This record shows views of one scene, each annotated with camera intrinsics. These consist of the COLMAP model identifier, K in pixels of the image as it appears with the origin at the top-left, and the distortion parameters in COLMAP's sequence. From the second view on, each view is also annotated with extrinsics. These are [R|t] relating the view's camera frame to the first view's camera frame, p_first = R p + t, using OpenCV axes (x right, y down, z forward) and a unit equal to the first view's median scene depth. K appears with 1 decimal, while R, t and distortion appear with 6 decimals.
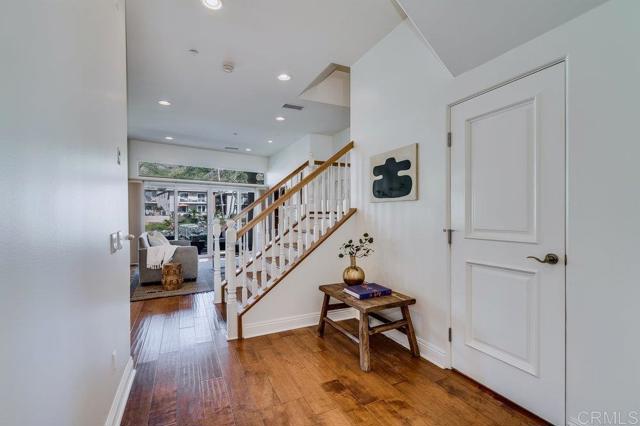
lens RADIAL K [[297.5, 0, 320.0], [0, 297.5, 213.0], [0, 0, 1]] dist [-0.000949, -0.000042]
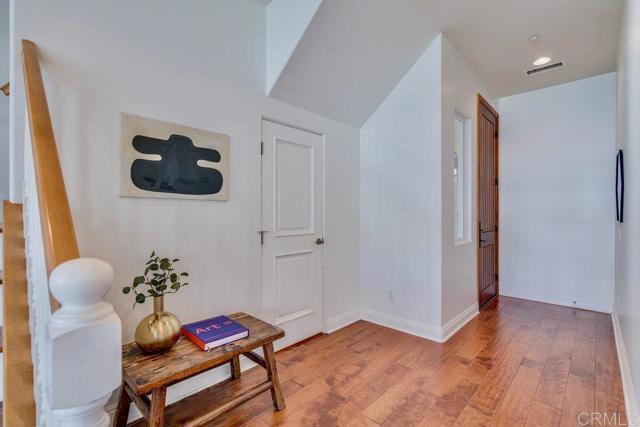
lens RADIAL K [[297.5, 0, 320.0], [0, 297.5, 213.5], [0, 0, 1]] dist [-0.000949, -0.000042]
pose [[-0.368259, 0.006328, 0.929702, -0.656572], [-0.002741, 0.999965, -0.007891, -0.000841], [-0.929719, -0.005454, -0.368229, 1.206415]]
